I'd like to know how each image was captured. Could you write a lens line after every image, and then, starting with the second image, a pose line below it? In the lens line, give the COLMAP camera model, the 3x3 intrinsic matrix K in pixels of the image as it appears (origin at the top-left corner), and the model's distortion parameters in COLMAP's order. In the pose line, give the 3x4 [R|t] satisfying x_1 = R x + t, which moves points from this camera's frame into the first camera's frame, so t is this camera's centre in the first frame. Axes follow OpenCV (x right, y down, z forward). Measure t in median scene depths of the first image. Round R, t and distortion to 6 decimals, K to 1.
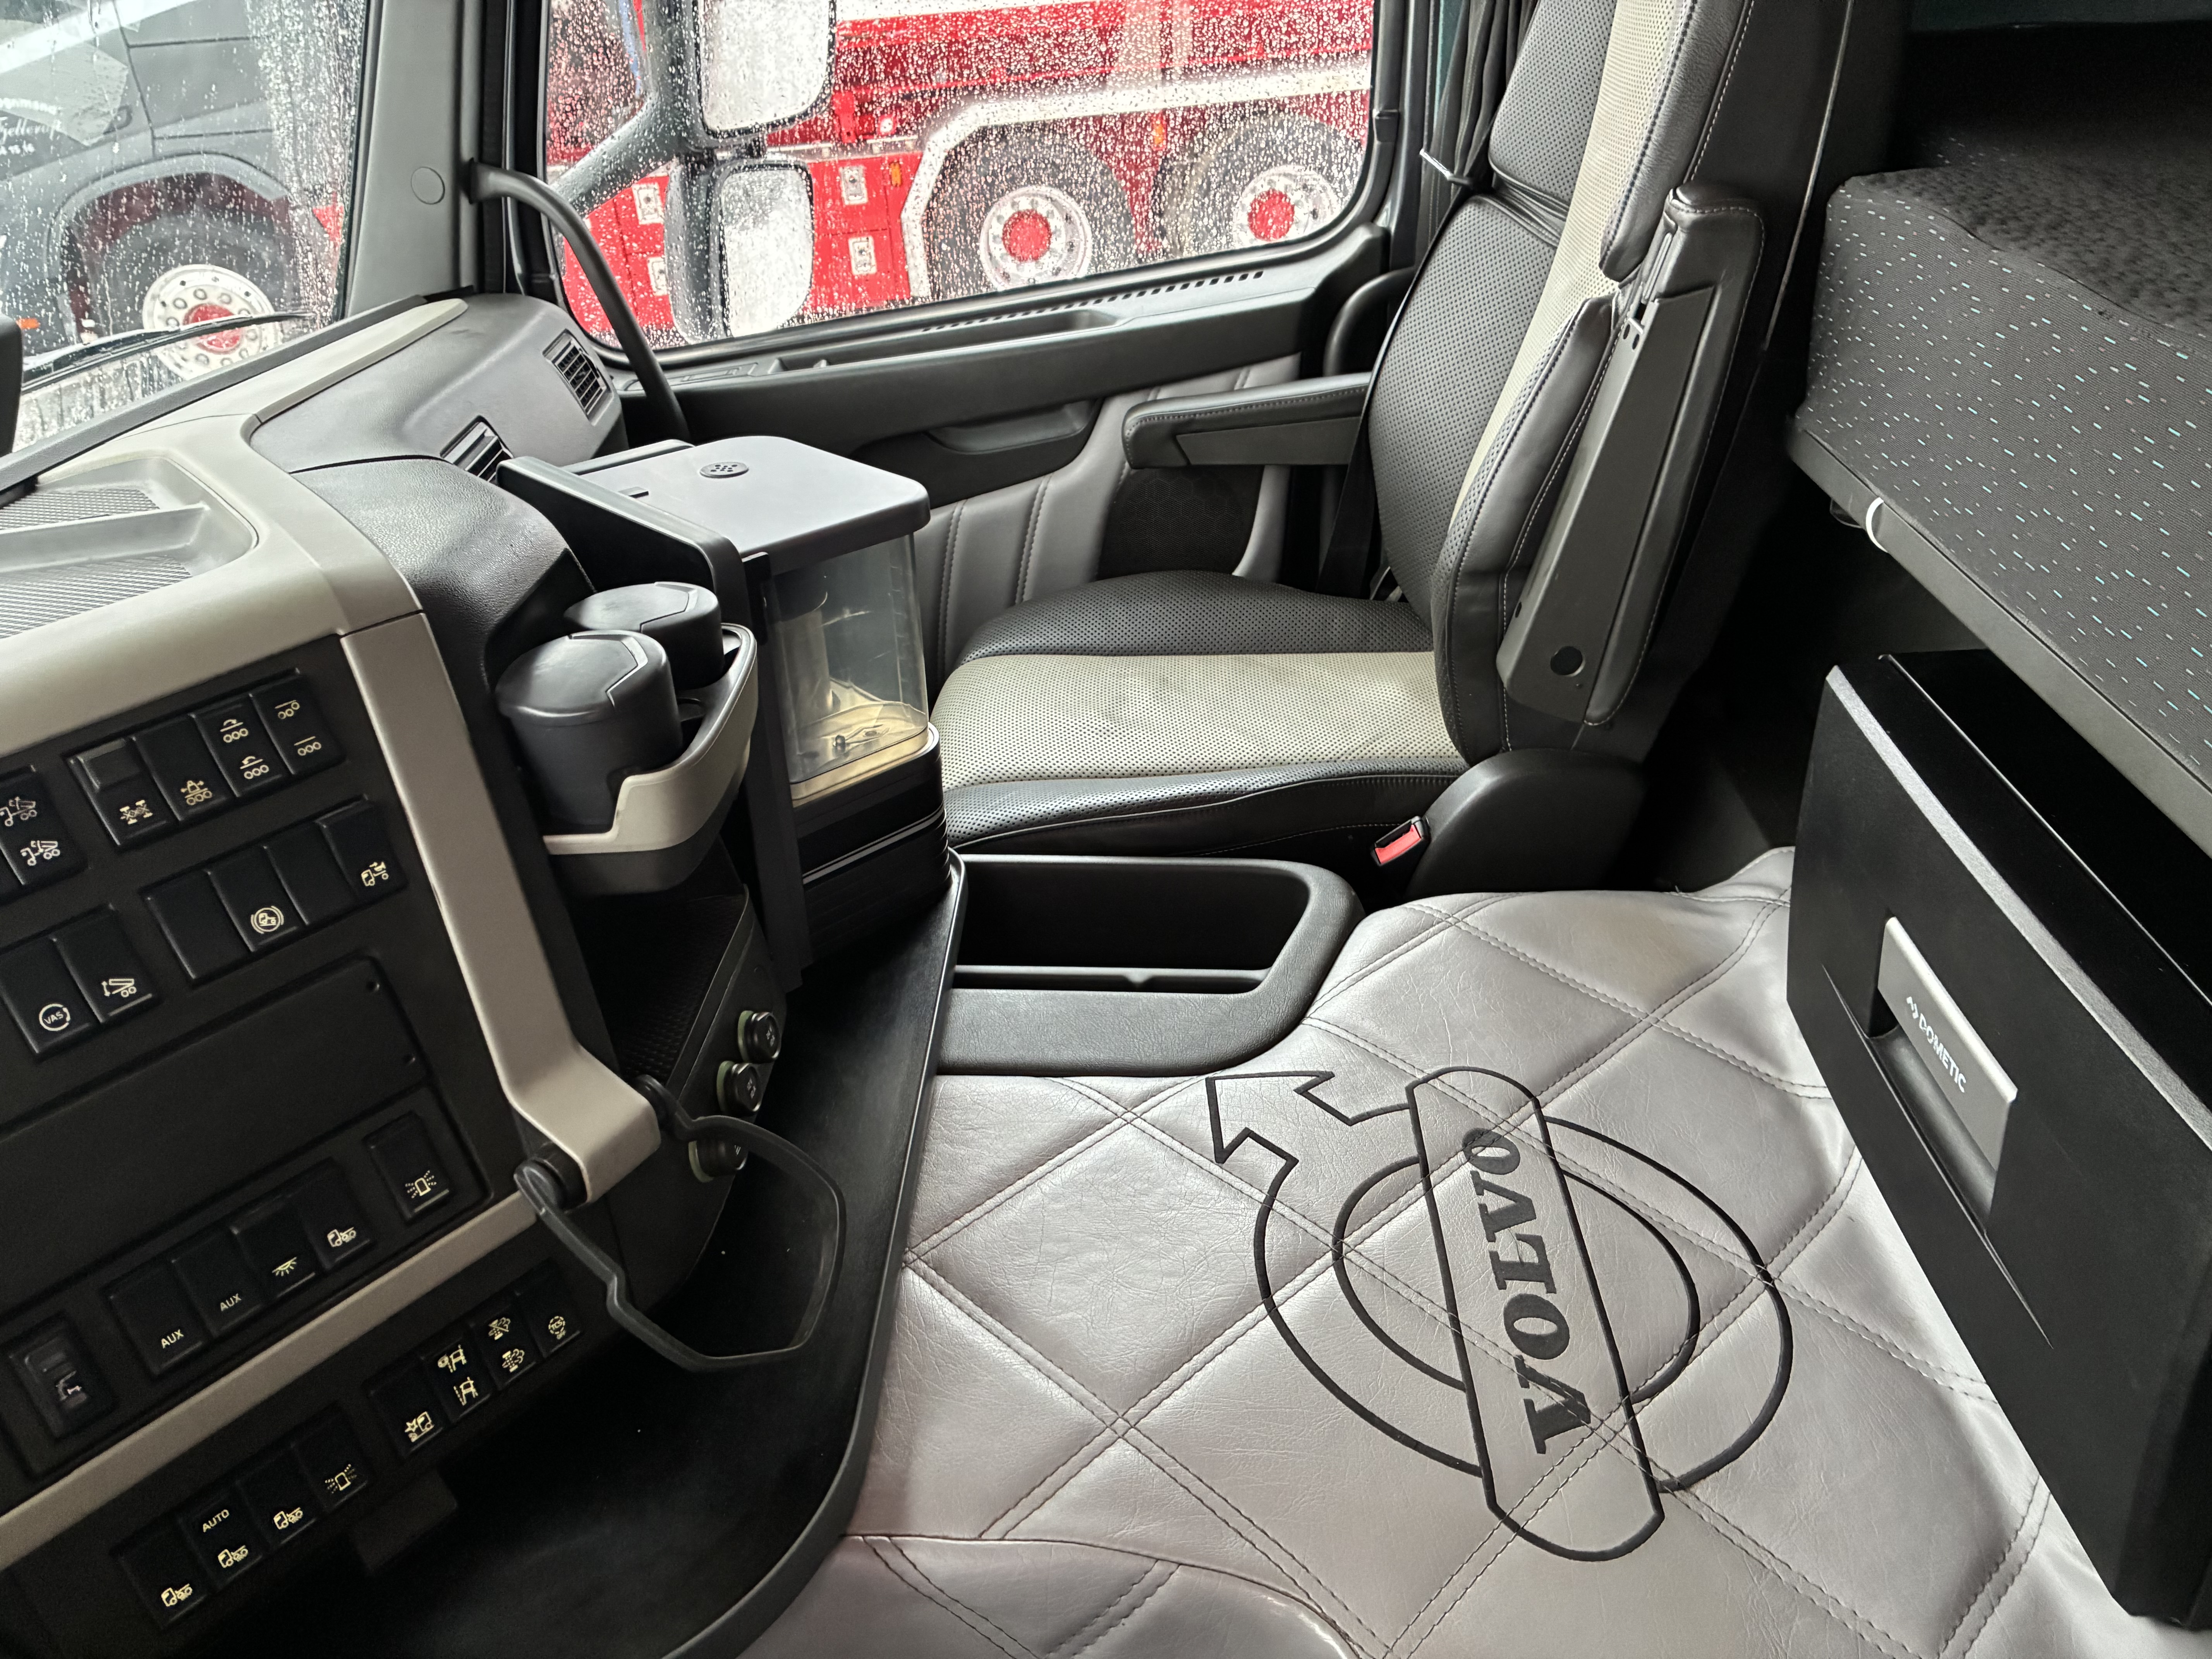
lens RADIAL K [[1645.7, 0, 1106.0], [0, 1645.7, 829.5], [0, 0, 1]] dist [-0.005184, -0.006304]
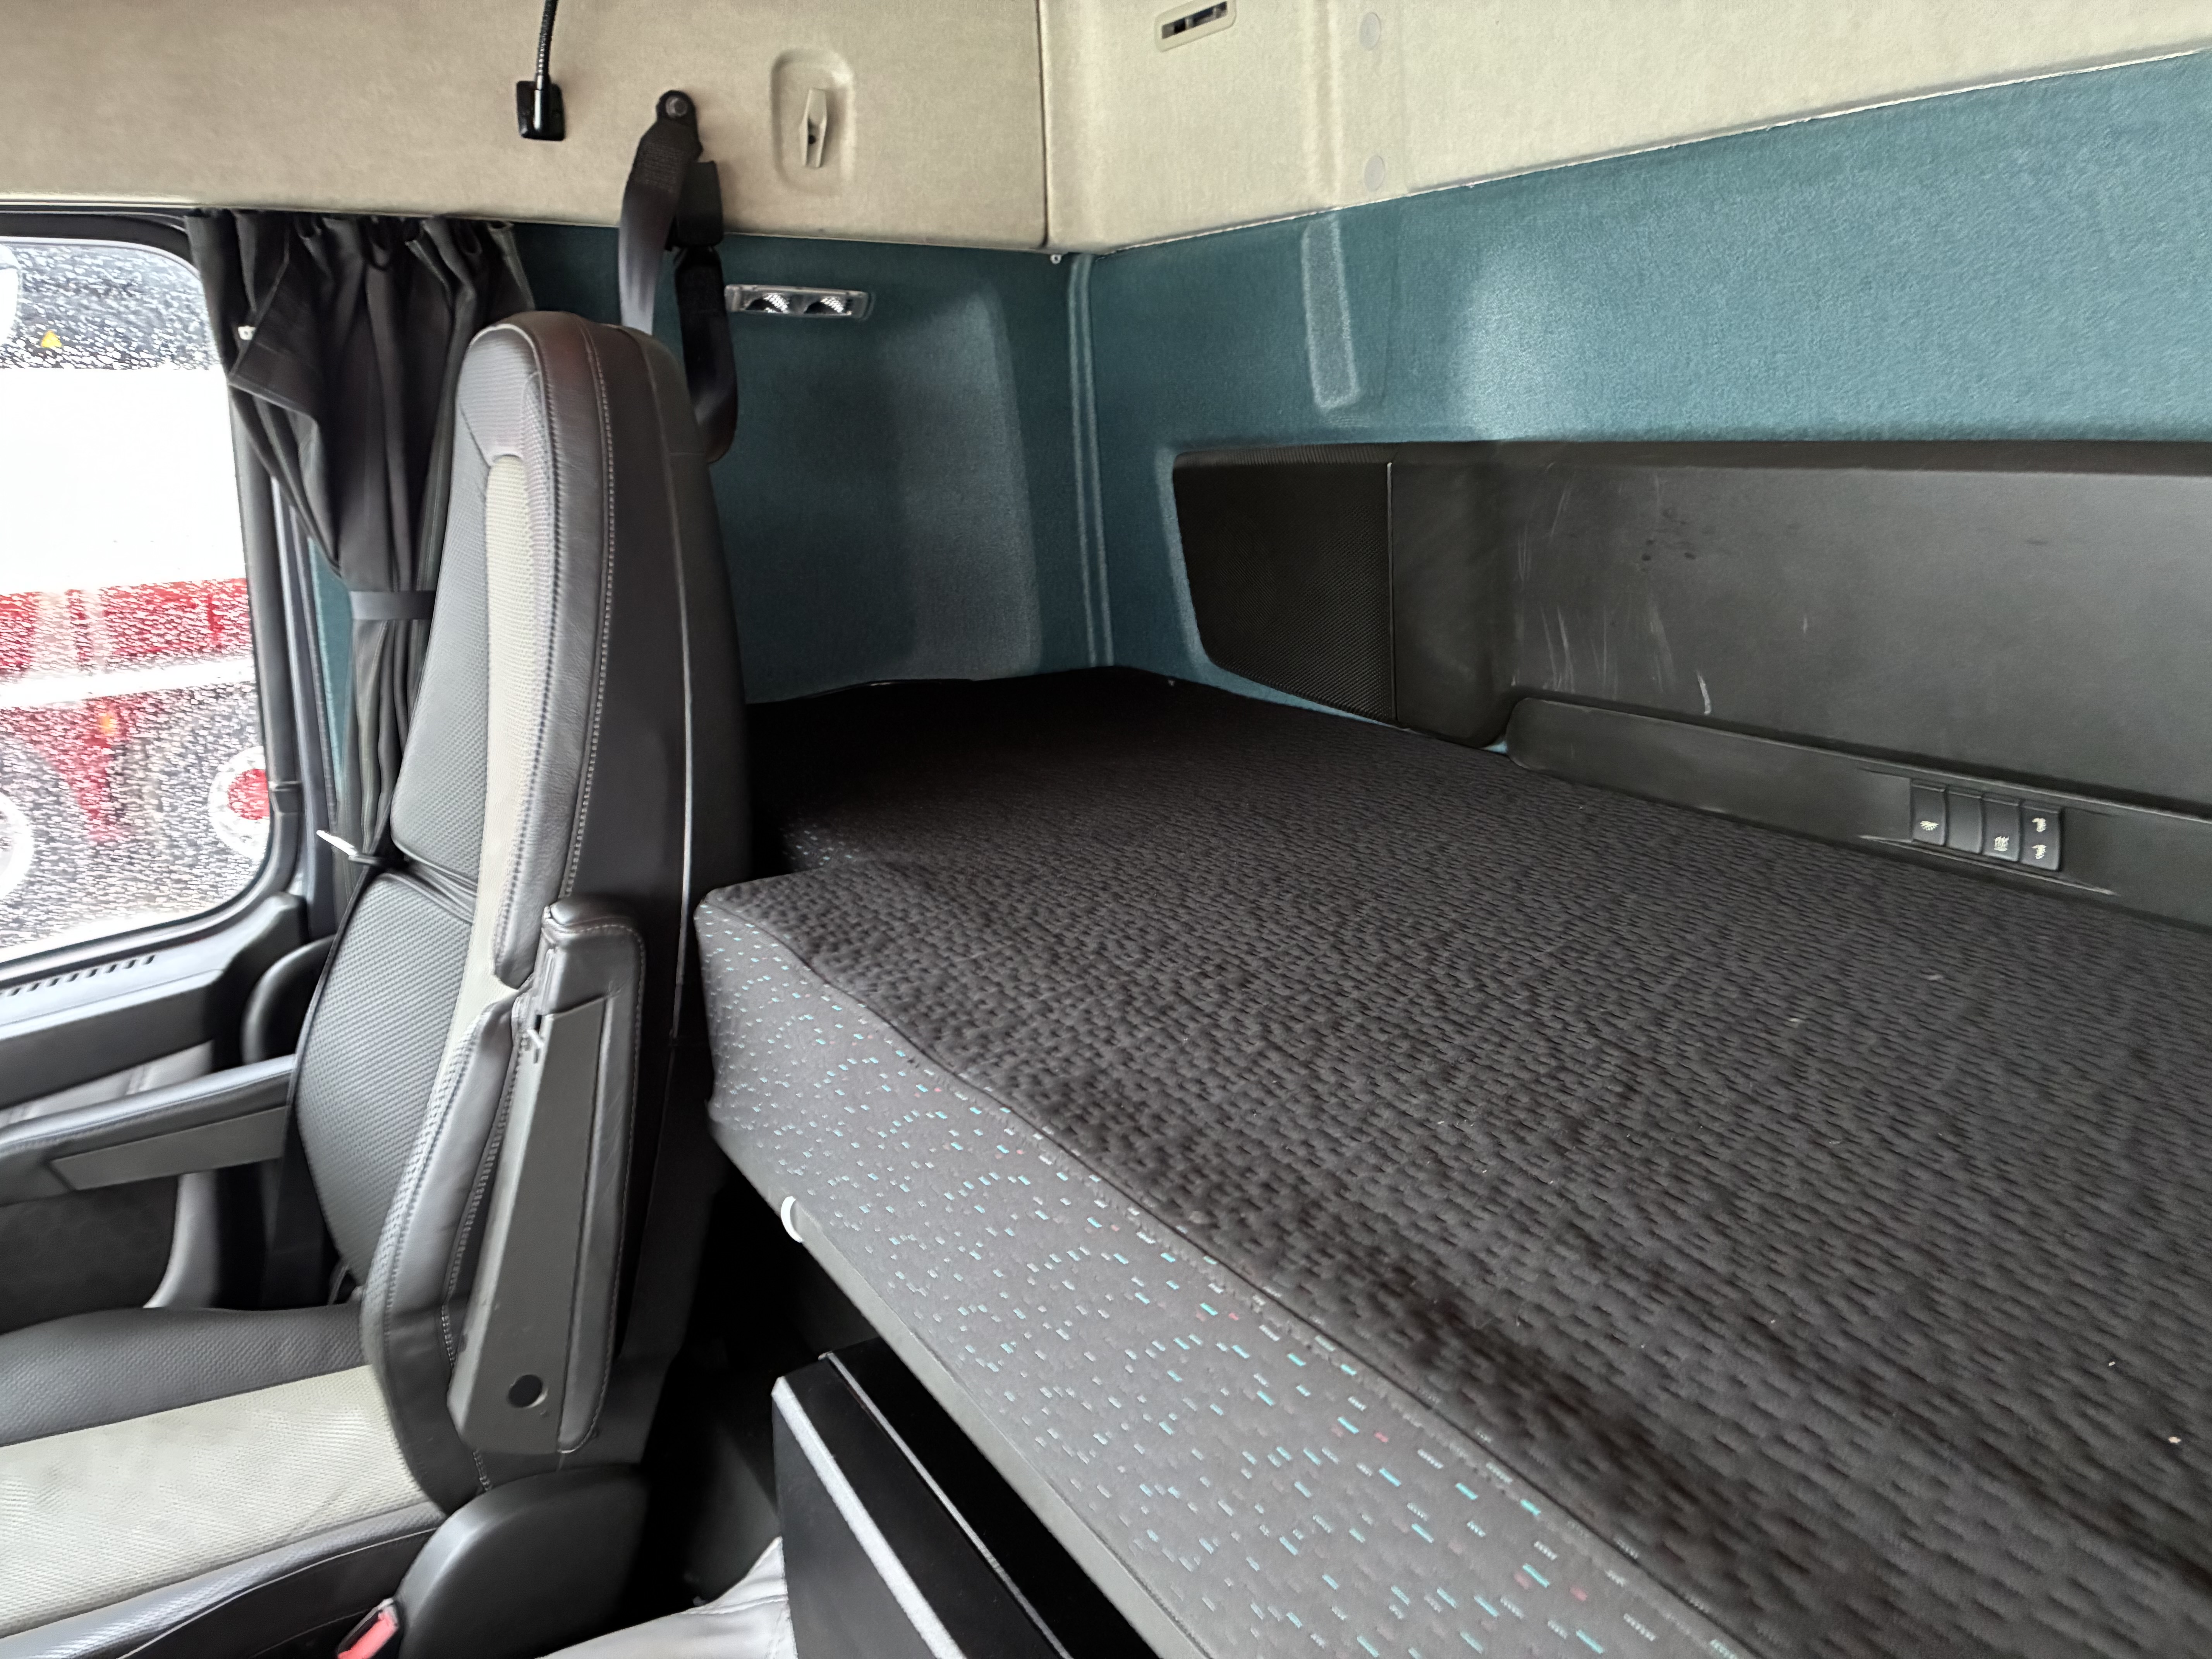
lens RADIAL K [[1645.7, 0, 1106.0], [0, 1645.7, 829.5], [0, 0, 1]] dist [-0.005184, -0.006304]
pose [[0.846214, -0.075716, 0.527436, 0.094832], [0.232606, 0.943048, -0.237811, -0.102673], [-0.479392, 0.323924, 0.815633, 0.008343]]
